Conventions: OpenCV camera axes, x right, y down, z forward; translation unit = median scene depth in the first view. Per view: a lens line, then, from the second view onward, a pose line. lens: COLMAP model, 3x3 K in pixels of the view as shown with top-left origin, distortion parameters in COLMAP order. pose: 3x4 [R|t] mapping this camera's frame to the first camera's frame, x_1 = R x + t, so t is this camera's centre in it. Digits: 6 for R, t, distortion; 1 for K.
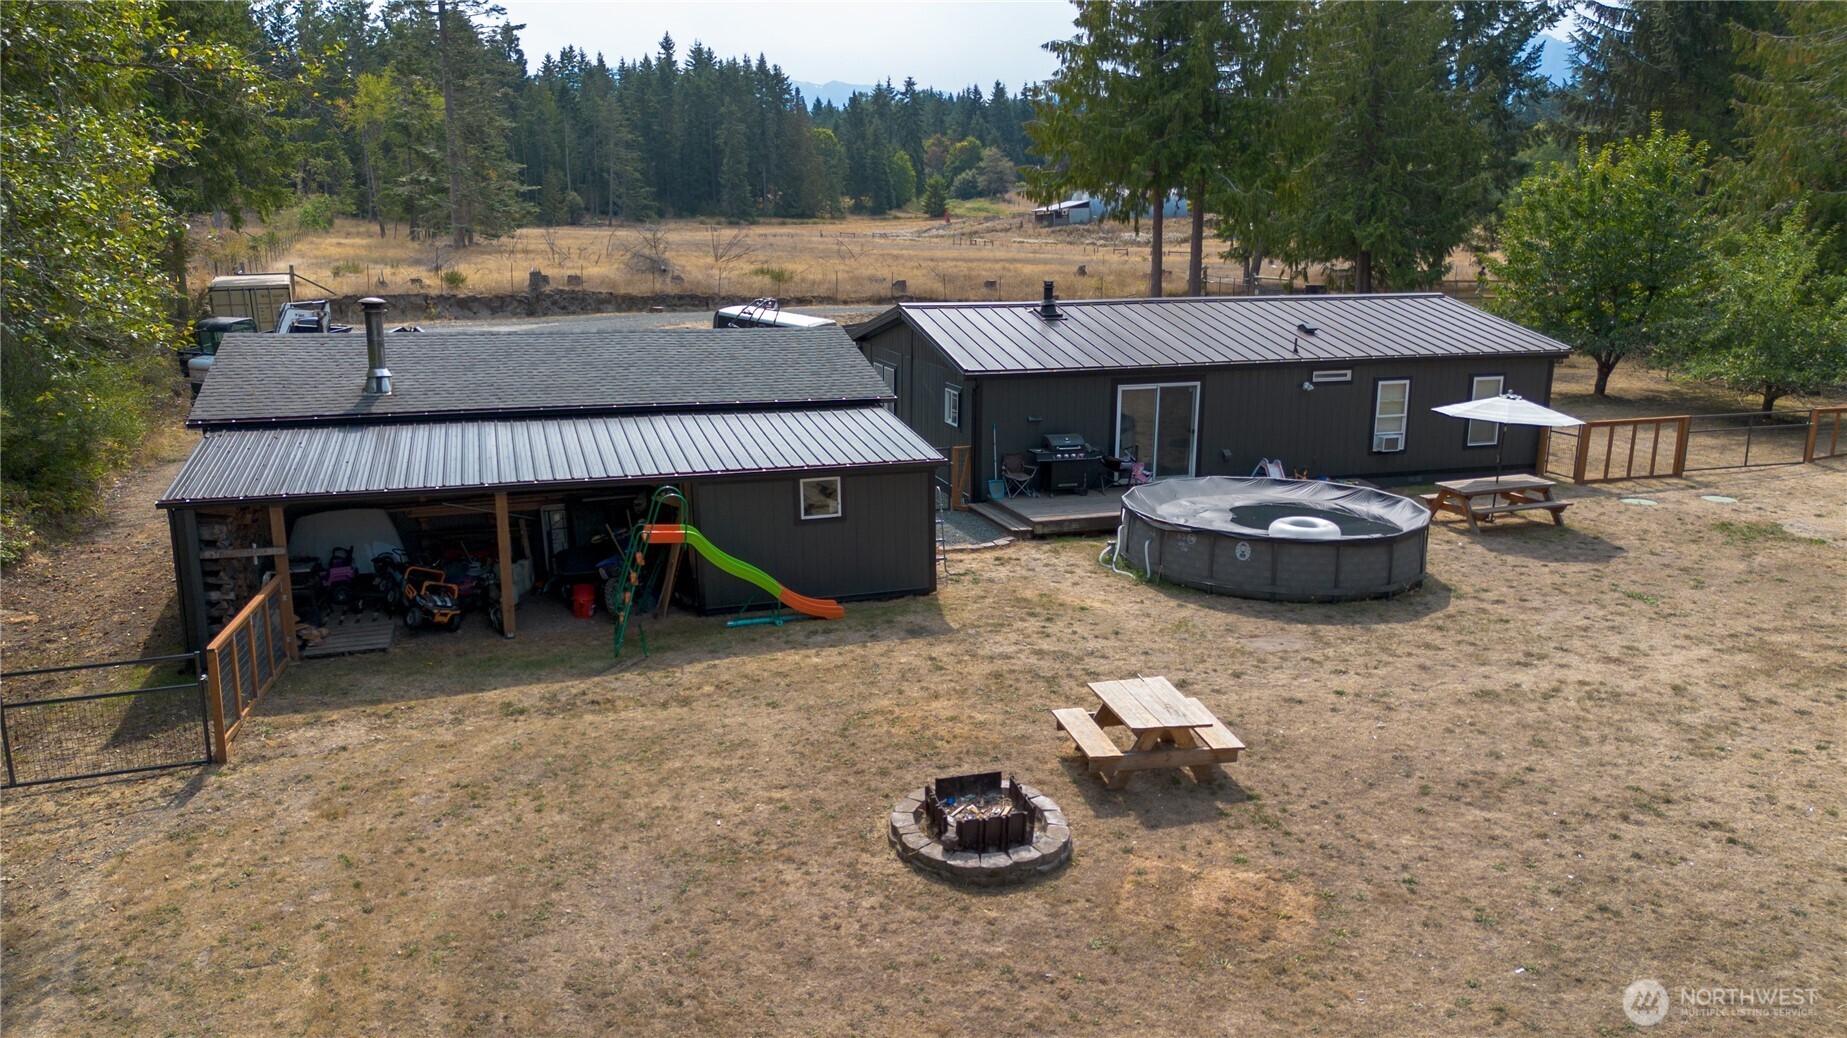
lens RADIAL K [[1304.3, 0, 923.5], [0, 1304.3, 519.0], [0, 0, 1]] dist [0.090894, -0.117611]
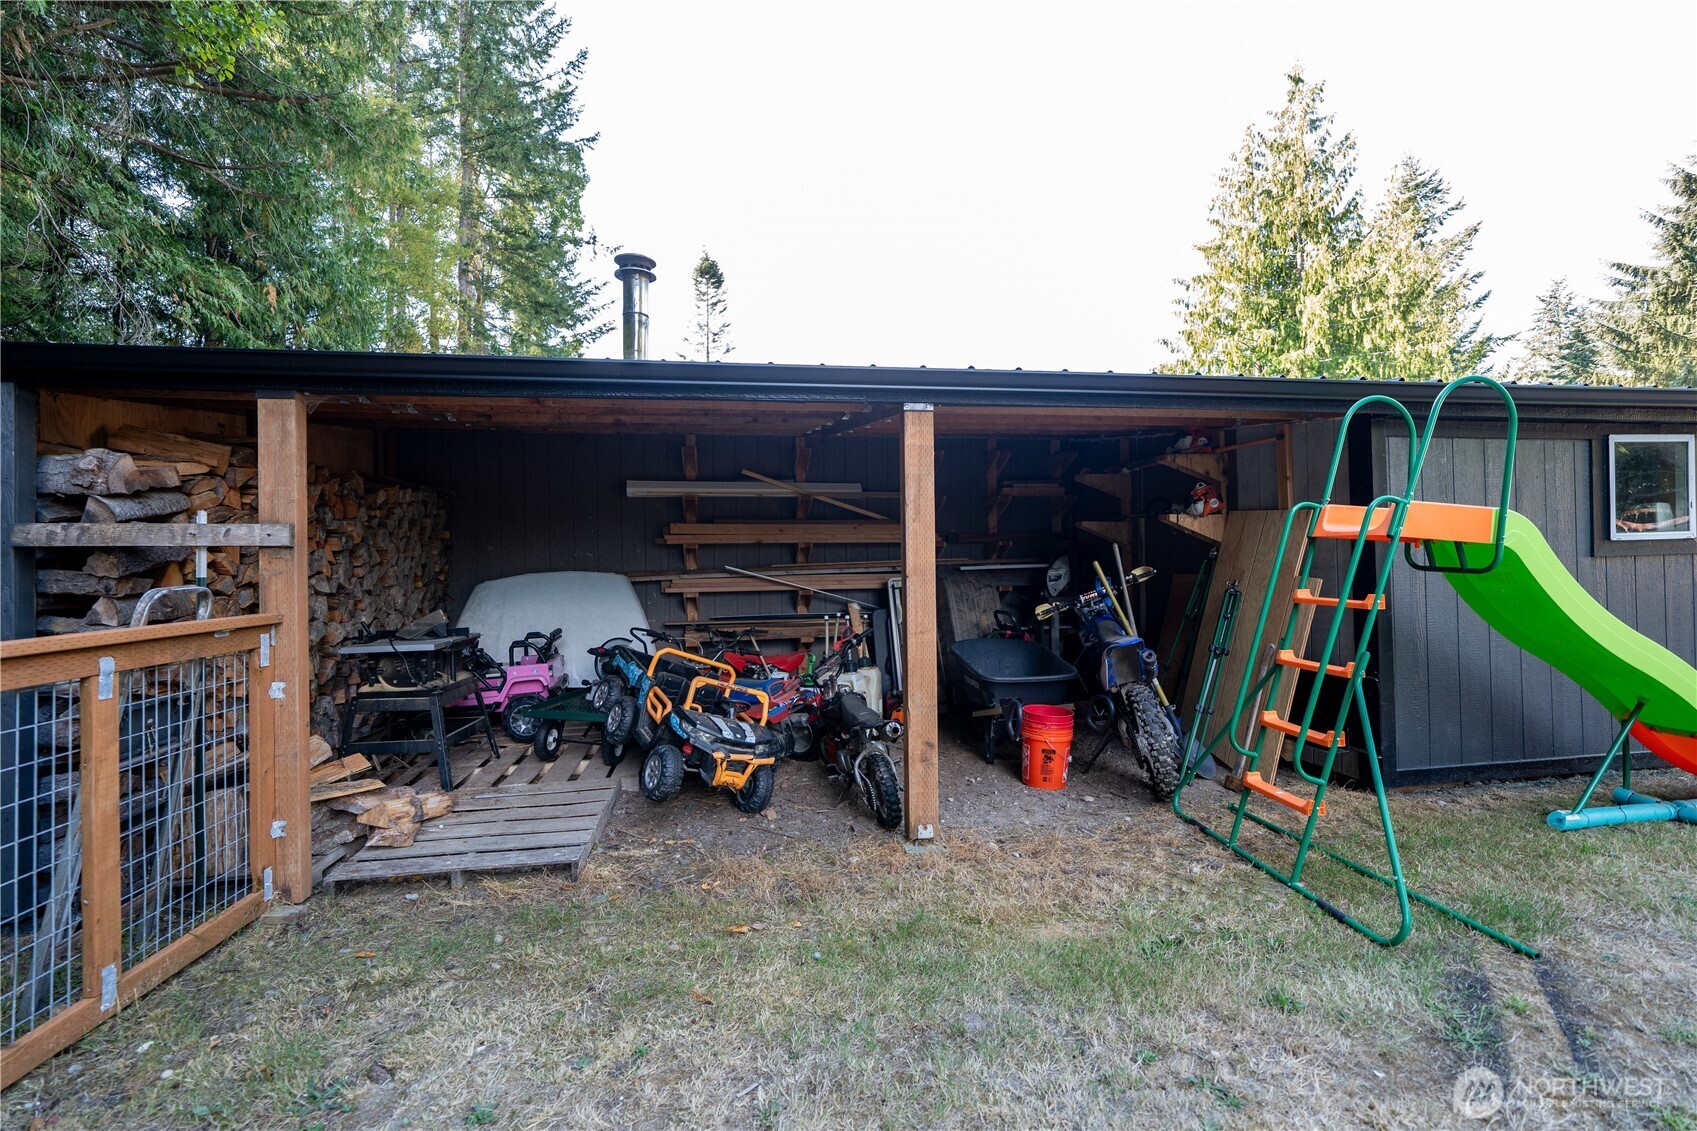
lens RADIAL K [[759.9, 0, 848.5], [0, 759.9, 565.5], [0, 0, 1]] dist [0.001225, 0.000057]
pose [[0.989406, -0.016199, -0.144267, -0.300427], [-0.015495, 0.976296, -0.215884, 0.063155], [0.144344, 0.215832, 0.965702, 0.782765]]
